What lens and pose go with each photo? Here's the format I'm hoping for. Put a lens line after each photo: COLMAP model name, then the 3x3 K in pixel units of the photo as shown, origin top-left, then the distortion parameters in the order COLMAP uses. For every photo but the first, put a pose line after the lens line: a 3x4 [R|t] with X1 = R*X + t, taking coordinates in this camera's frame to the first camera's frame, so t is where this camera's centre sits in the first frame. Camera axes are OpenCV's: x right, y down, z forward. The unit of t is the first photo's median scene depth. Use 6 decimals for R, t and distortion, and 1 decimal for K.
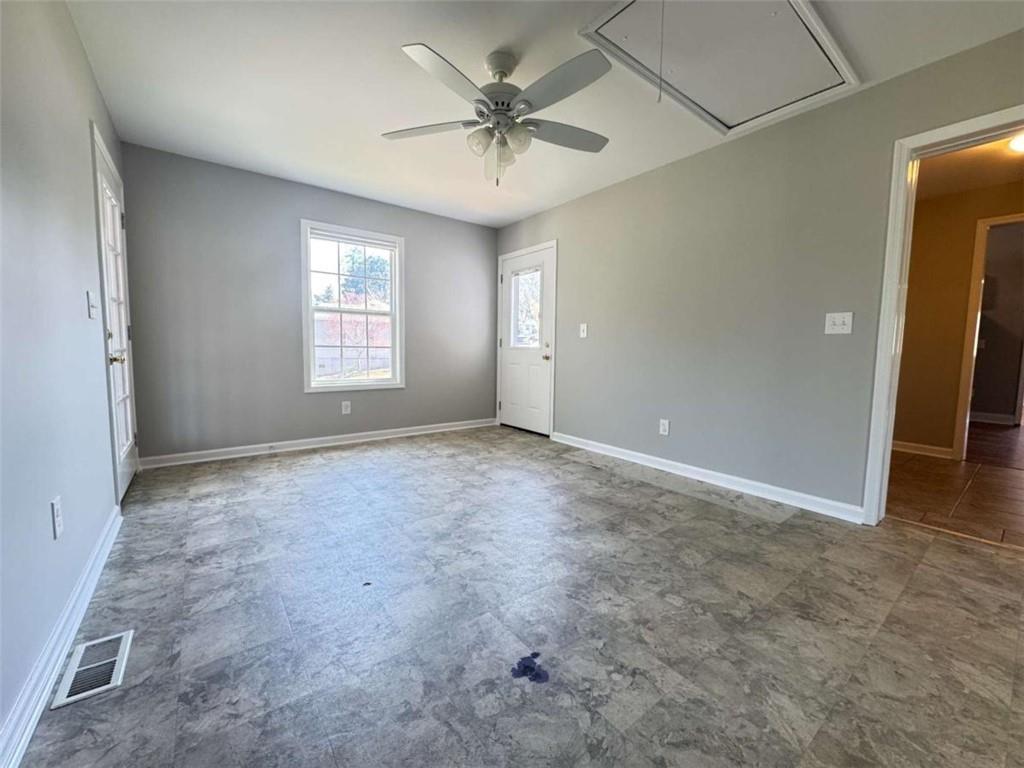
lens RADIAL K [[407.1, 0, 512.1], [0, 407.1, 377.5], [0, 0, 1]] dist [-0.007787, 0.001269]
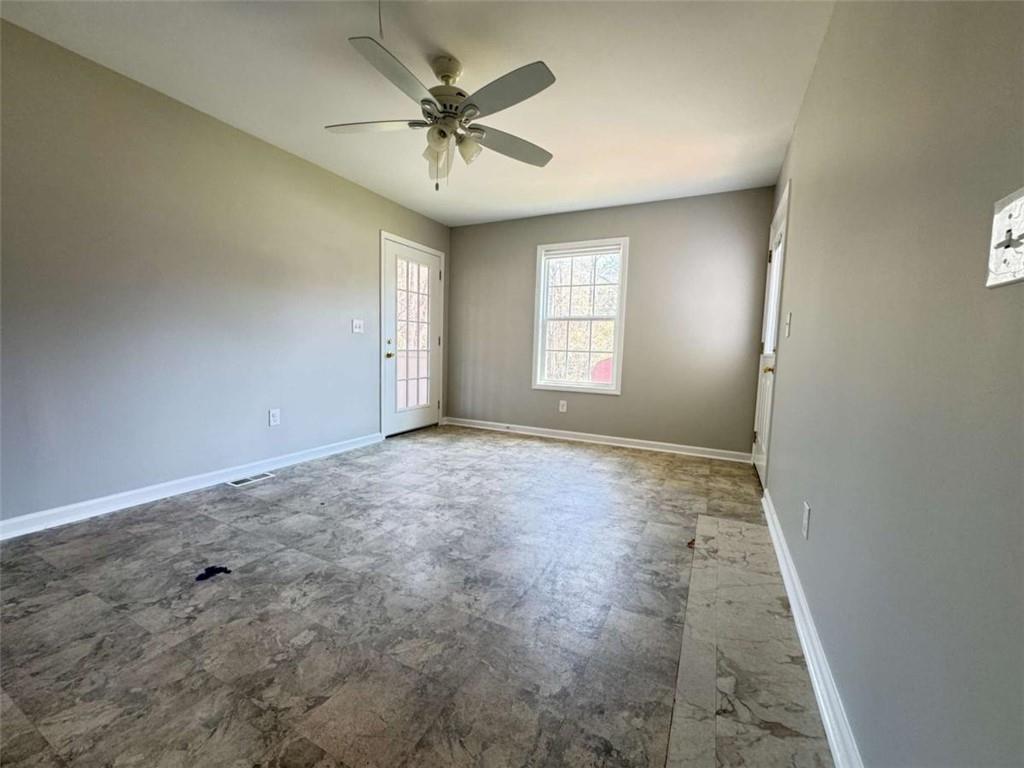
lens RADIAL K [[407.1, 0, 521.2], [0, 407.1, 387.7], [0, 0, 1]] dist [-0.007787, 0.001269]
pose [[0.445010, 0.085422, -0.891442, 1.443082], [-0.086261, 0.994900, 0.052274, -0.067655], [0.891361, 0.053634, 0.450109, 1.085284]]
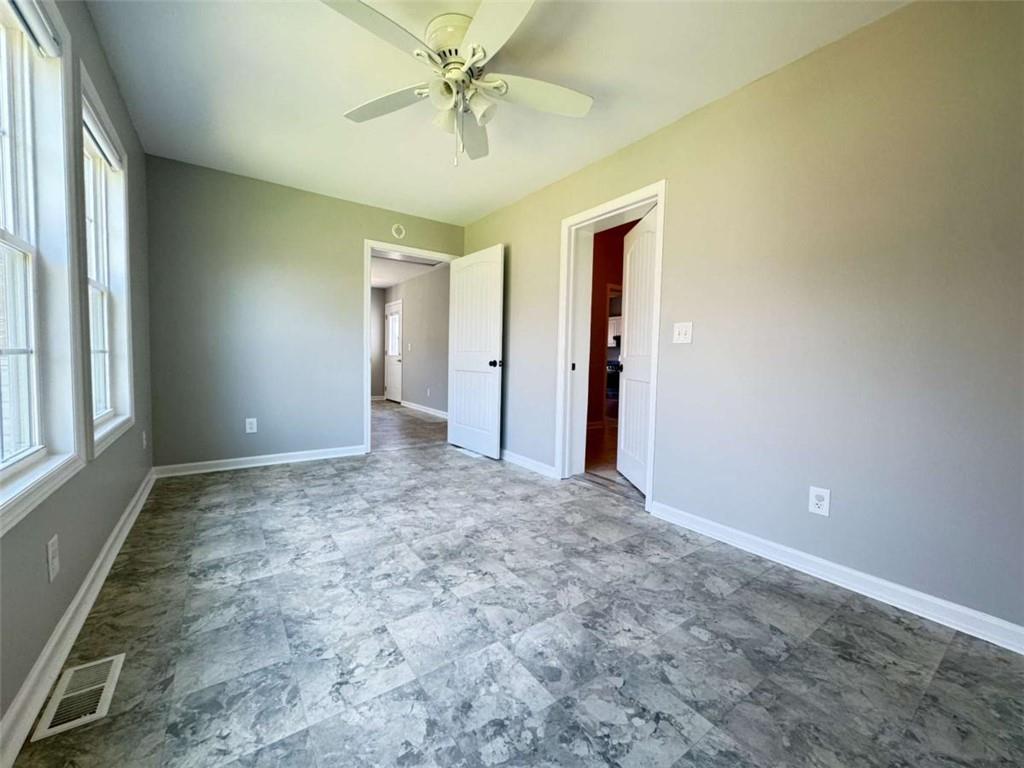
lens RADIAL K [[407.1, 0, 511.0], [0, 407.1, 384.4], [0, 0, 1]] dist [-0.007787, 0.001269]
pose [[0.999212, 0.009987, -0.038402, 0.000333], [-0.010375, 0.999897, -0.009916, -0.003670], [0.038299, 0.010307, 0.999213, 0.062667]]
